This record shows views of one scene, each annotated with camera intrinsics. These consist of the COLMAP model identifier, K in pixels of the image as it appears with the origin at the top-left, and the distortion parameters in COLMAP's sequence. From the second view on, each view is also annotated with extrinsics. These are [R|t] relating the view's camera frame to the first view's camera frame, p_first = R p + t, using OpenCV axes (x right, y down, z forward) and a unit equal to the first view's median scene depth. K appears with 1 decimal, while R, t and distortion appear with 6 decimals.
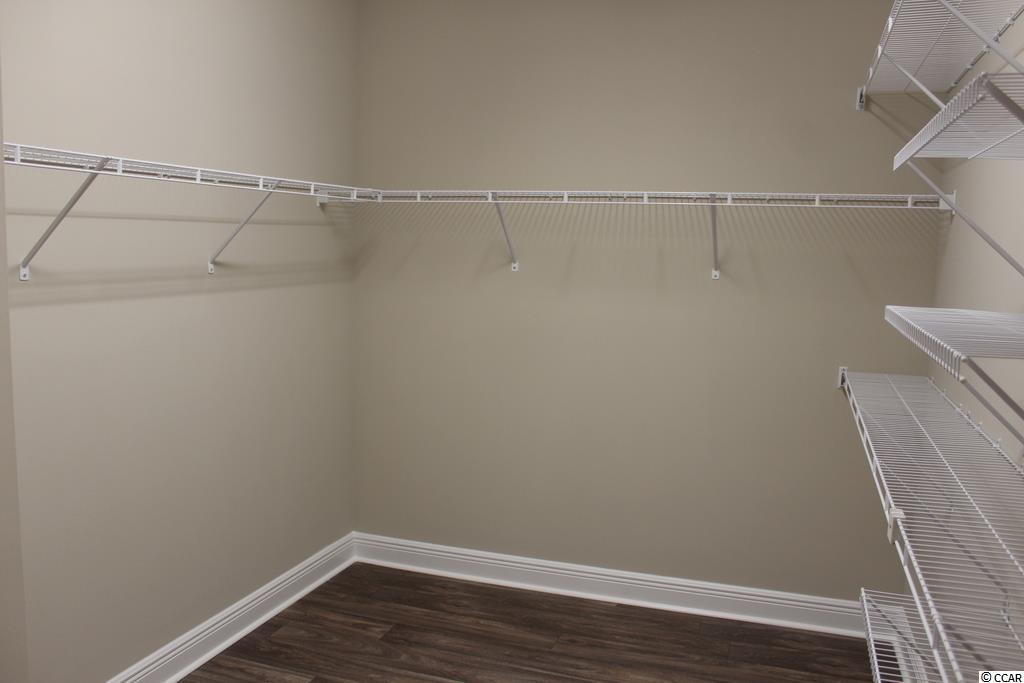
lens RADIAL K [[843.5, 0, 511.9], [0, 843.5, 358.0], [0, 0, 1]] dist [-0.074528, 0.004126]
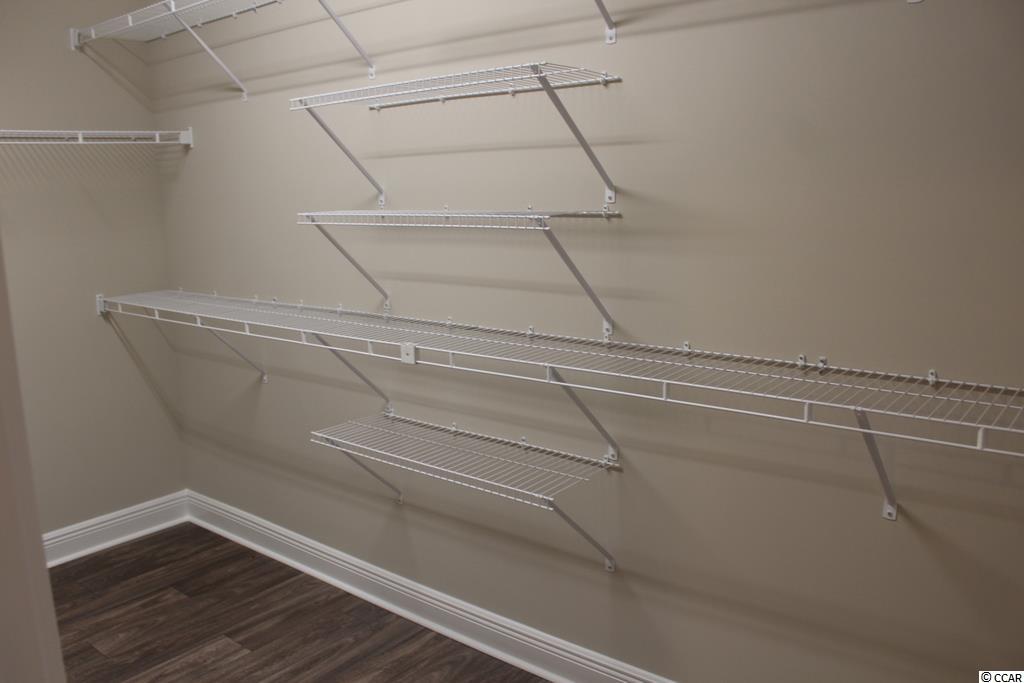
lens RADIAL K [[846.7, 0, 515.0], [0, 846.7, 344.8], [0, 0, 1]] dist [-0.197383, 0.170698]
pose [[0.345734, -0.219537, 0.912289, -0.444746], [0.154718, 0.972275, 0.175338, -0.030583], [-0.925489, 0.080527, 0.370115, 0.146906]]
